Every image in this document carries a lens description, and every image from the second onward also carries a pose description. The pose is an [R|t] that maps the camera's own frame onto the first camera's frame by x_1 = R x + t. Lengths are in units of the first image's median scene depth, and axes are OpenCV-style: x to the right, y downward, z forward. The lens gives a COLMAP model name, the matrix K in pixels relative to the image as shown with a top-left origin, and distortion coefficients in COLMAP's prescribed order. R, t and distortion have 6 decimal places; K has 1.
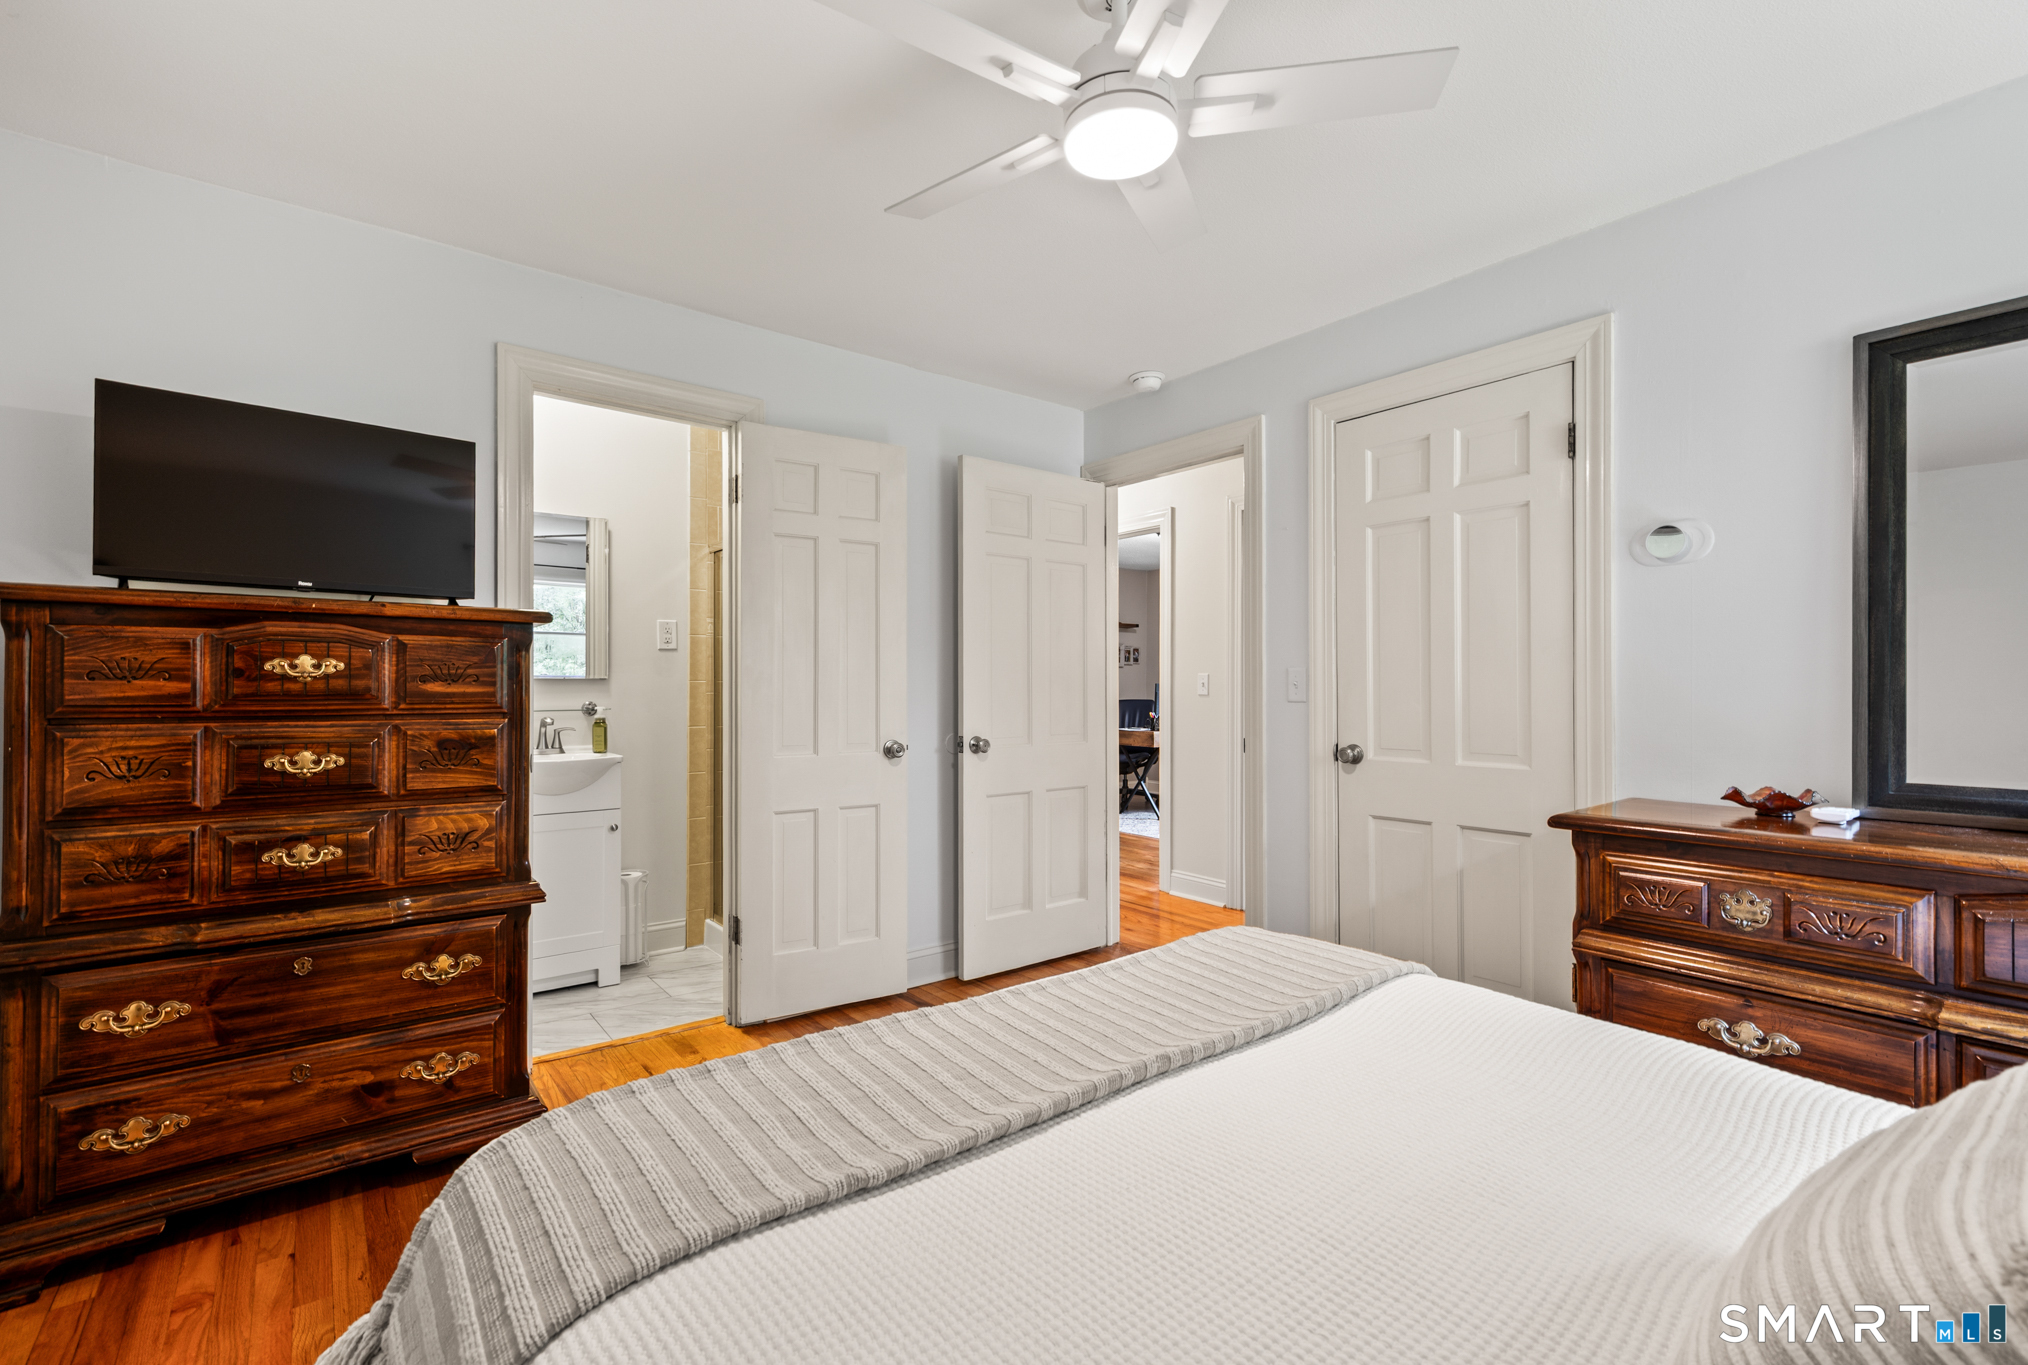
lens RADIAL K [[895.8, 0, 999.4], [0, 895.8, 682.4], [0, 0, 1]] dist [-0.000043, 0.000079]
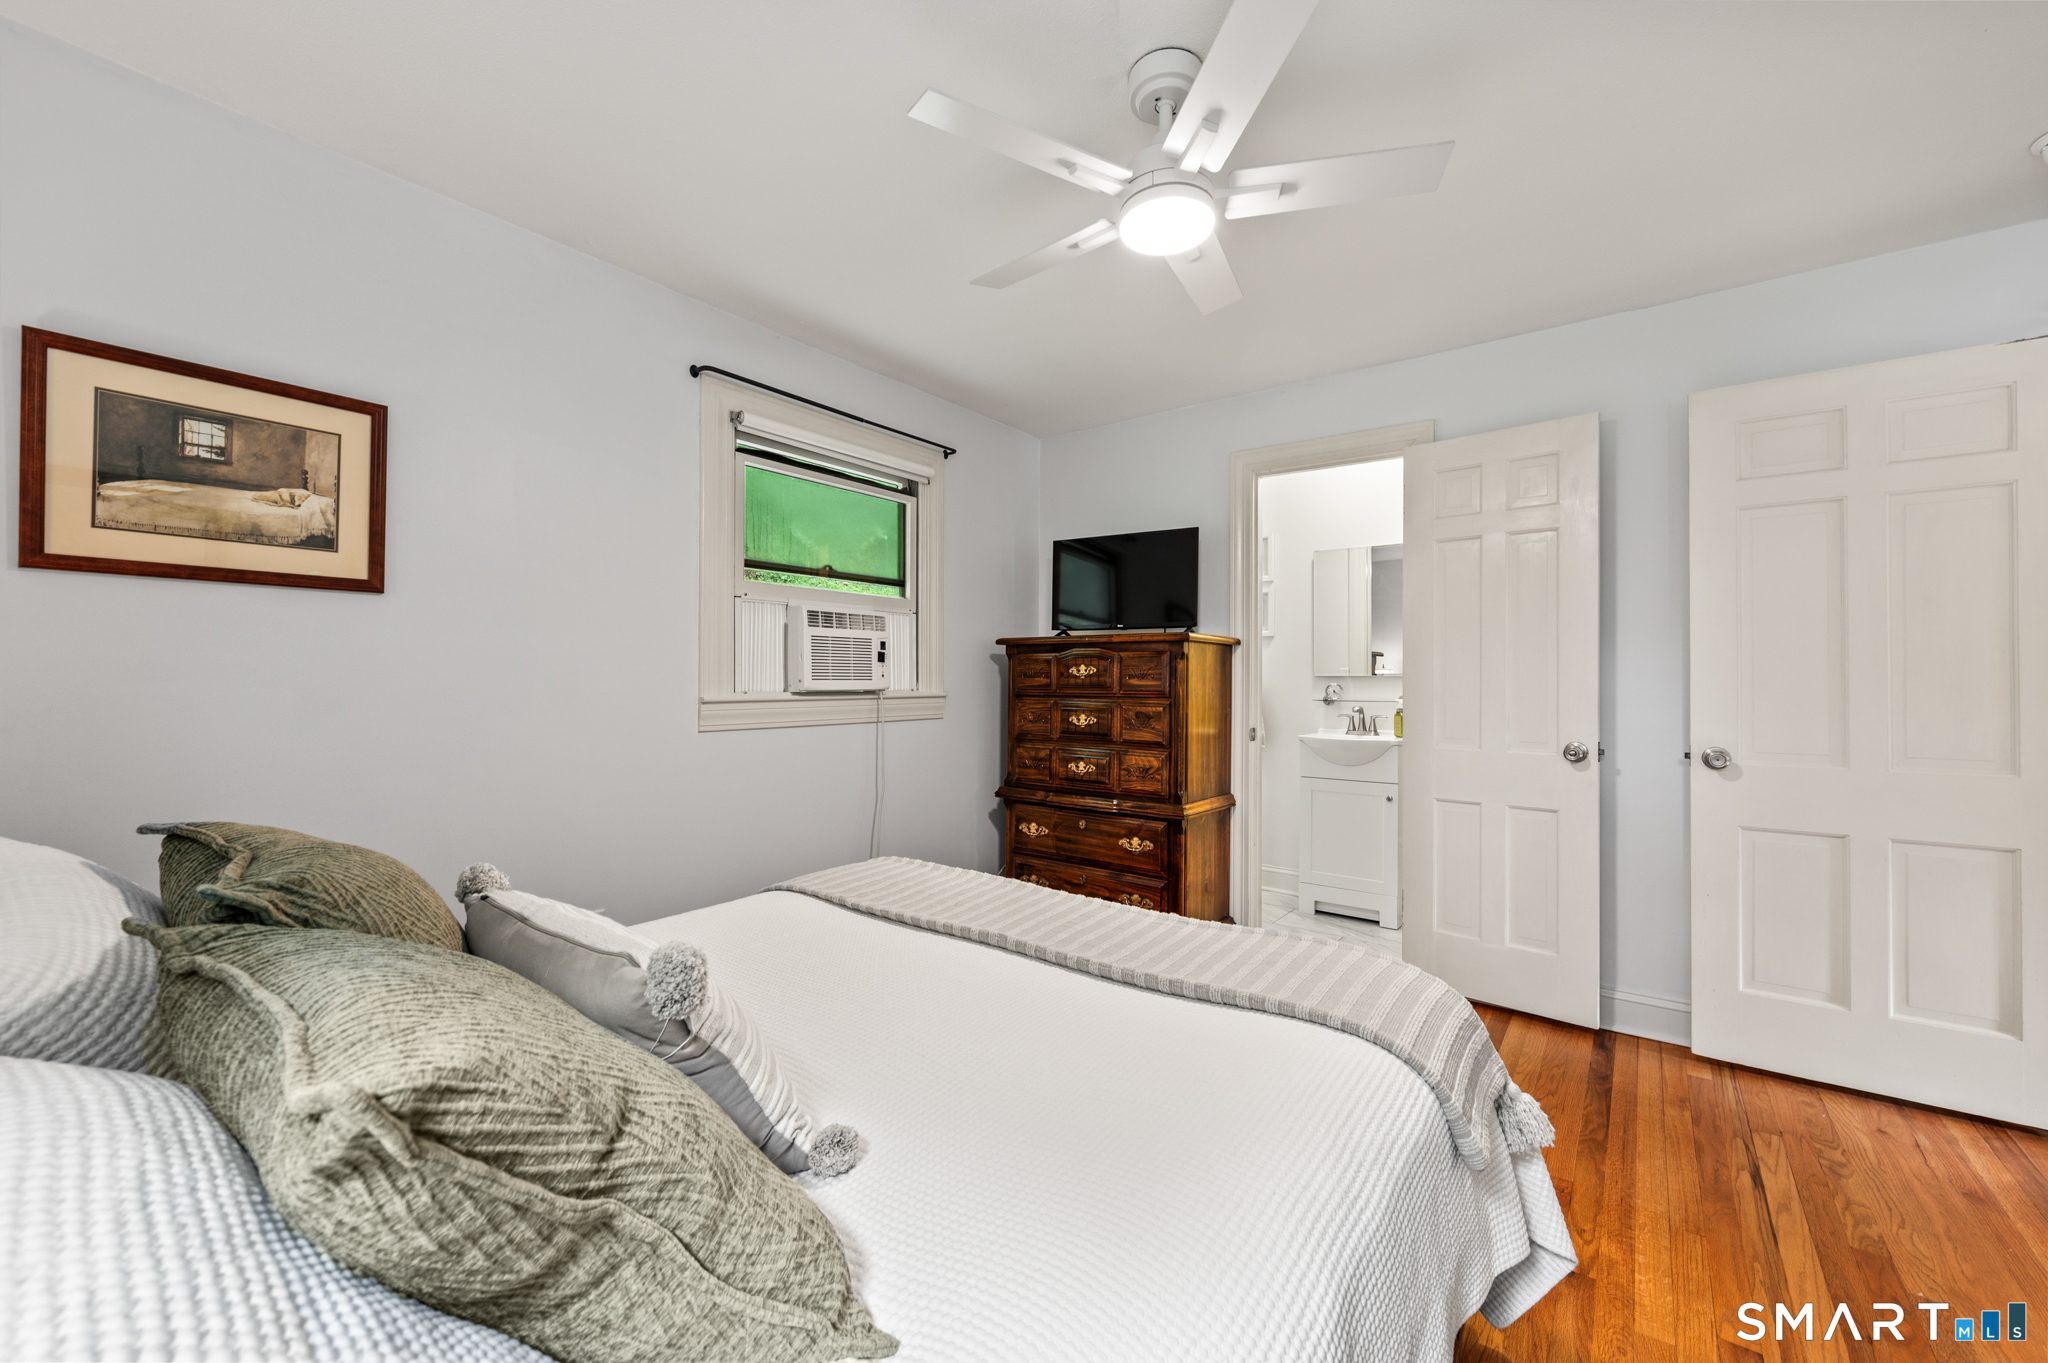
lens RADIAL K [[808.8, 0, 1033.7], [0, 808.8, 676.4], [0, 0, 1]] dist [0.001157, -0.000316]
pose [[0.258884, -0.006826, -0.965884, 0.883623], [0.000451, 0.999976, -0.006946, 0.006518], [0.965908, 0.001363, 0.258881, 0.434461]]
